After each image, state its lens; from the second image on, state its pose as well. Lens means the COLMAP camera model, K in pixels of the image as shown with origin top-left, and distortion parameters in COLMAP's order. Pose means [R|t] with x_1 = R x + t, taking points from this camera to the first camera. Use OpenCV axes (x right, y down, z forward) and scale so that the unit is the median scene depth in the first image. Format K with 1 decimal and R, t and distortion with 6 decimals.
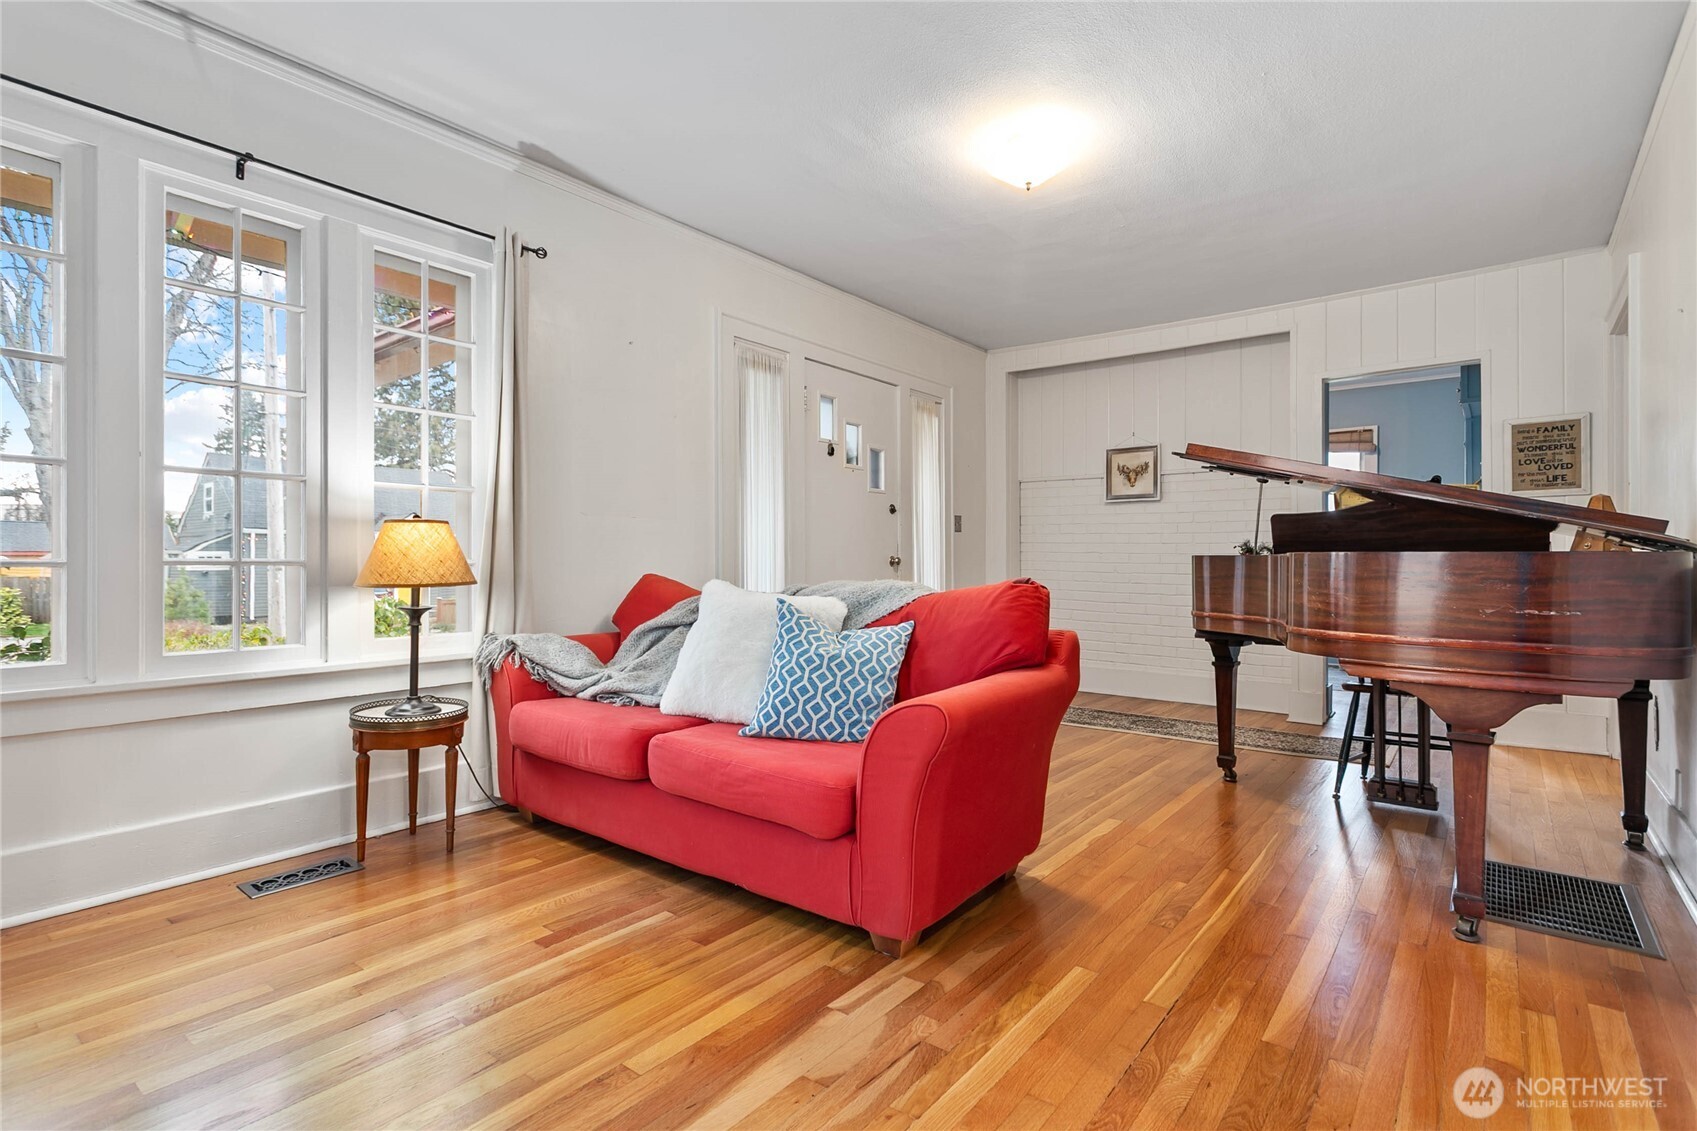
lens RADIAL K [[815.8, 0, 848.5], [0, 815.8, 563.6], [0, 0, 1]] dist [-0.002801, -0.000208]
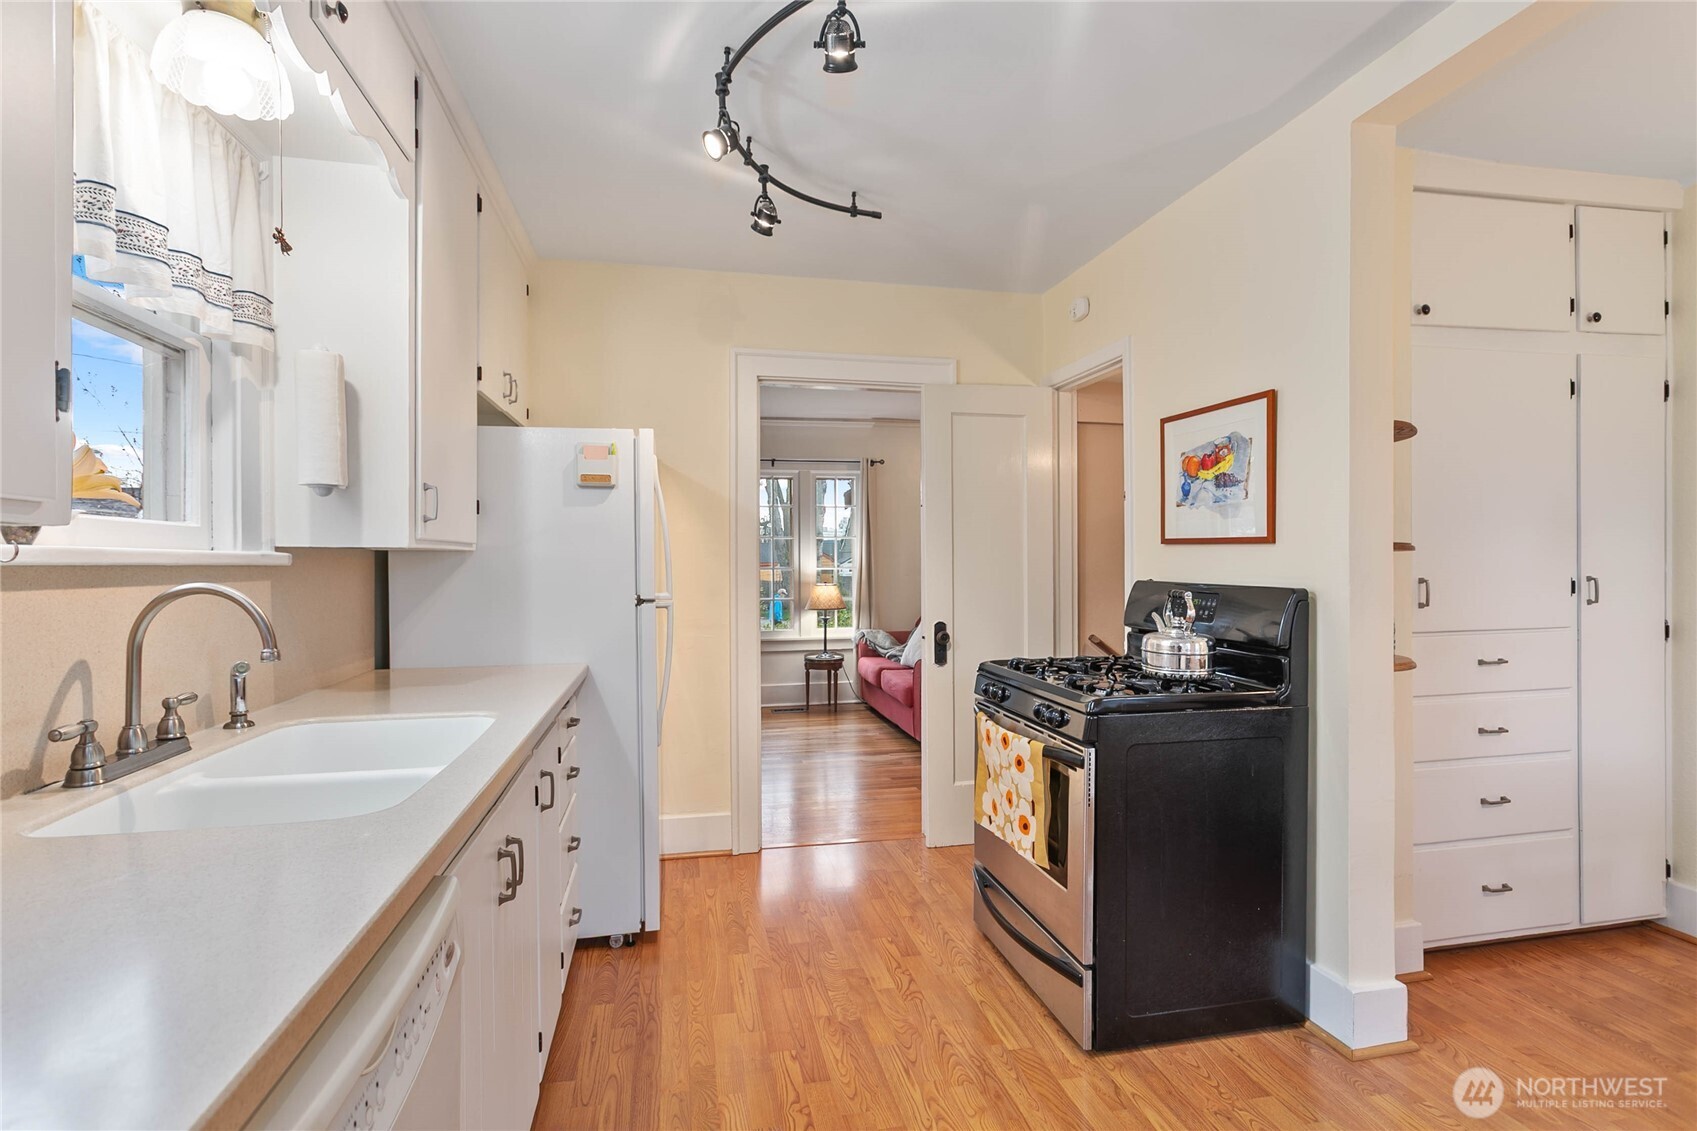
lens RADIAL K [[815.8, 0, 846.3], [0, 815.8, 559.8], [0, 0, 1]] dist [-0.002801, -0.000208]
pose [[0.773089, 0.001062, -0.634296, 1.178837], [0.007216, 0.999919, 0.010469, -0.159478], [0.634256, -0.012671, 0.773019, -0.981572]]
